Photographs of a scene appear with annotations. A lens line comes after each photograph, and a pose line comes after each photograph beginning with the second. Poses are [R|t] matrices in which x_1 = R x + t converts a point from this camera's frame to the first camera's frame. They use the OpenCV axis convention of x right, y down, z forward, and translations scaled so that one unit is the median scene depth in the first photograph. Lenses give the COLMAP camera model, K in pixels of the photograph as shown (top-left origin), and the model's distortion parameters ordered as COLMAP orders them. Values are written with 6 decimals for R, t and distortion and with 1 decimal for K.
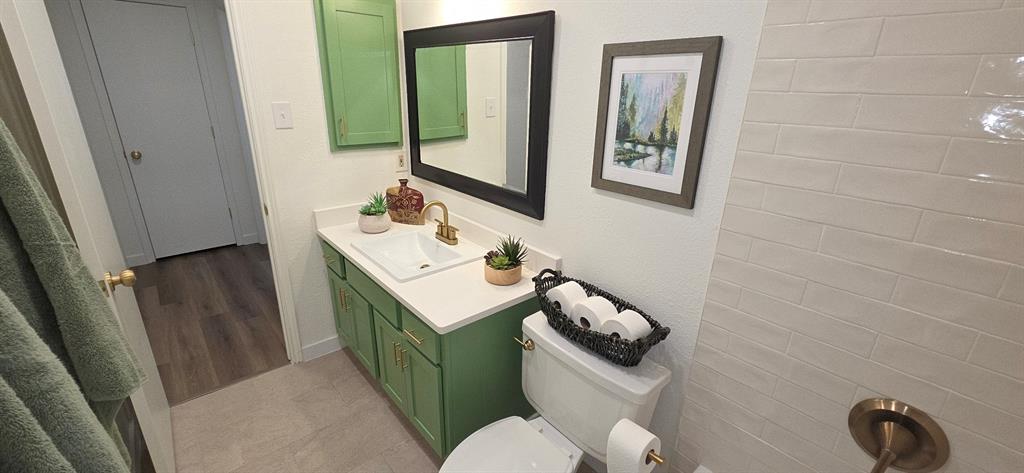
lens RADIAL K [[421.5, 0, 511.0], [0, 421.5, 232.8], [0, 0, 1]] dist [0.000196, 0.000297]
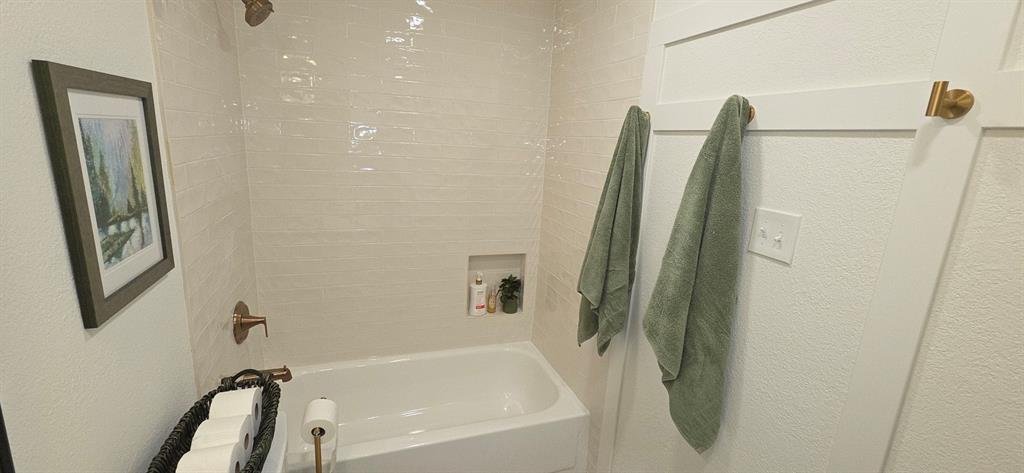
lens RADIAL K [[421.5, 0, 508.4], [0, 421.5, 236.2], [0, 0, 1]] dist [0.000196, 0.000297]
pose [[-0.925685, -0.161503, 0.342087, -0.503997], [0.042090, 0.854702, 0.517410, -0.516401], [-0.375945, 0.493357, -0.784387, 1.319031]]
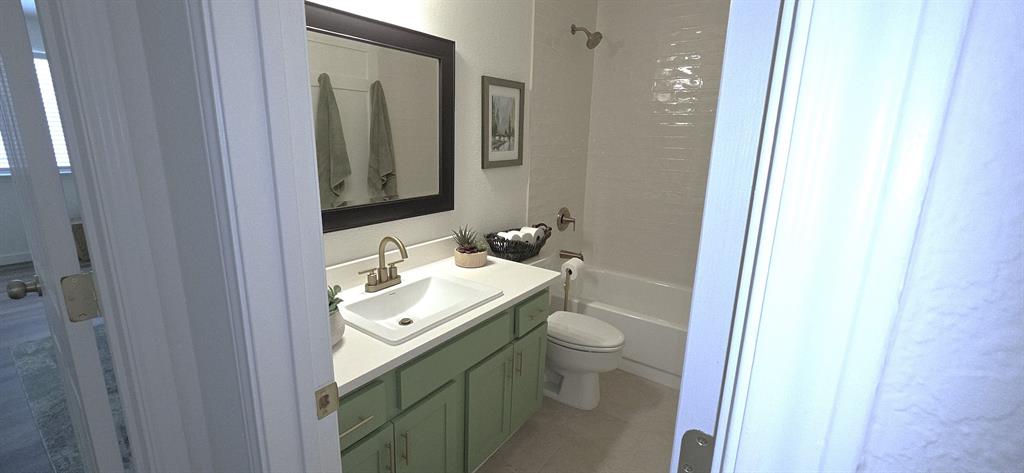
lens RADIAL K [[421.5, 0, 510.0], [0, 421.5, 236.5], [0, 0, 1]] dist [0.000196, 0.000297]
pose [[-0.237428, -0.273667, 0.932059, -1.458435], [0.282918, 0.898419, 0.335859, -0.418483], [-0.929293, 0.343438, -0.135884, 1.359448]]
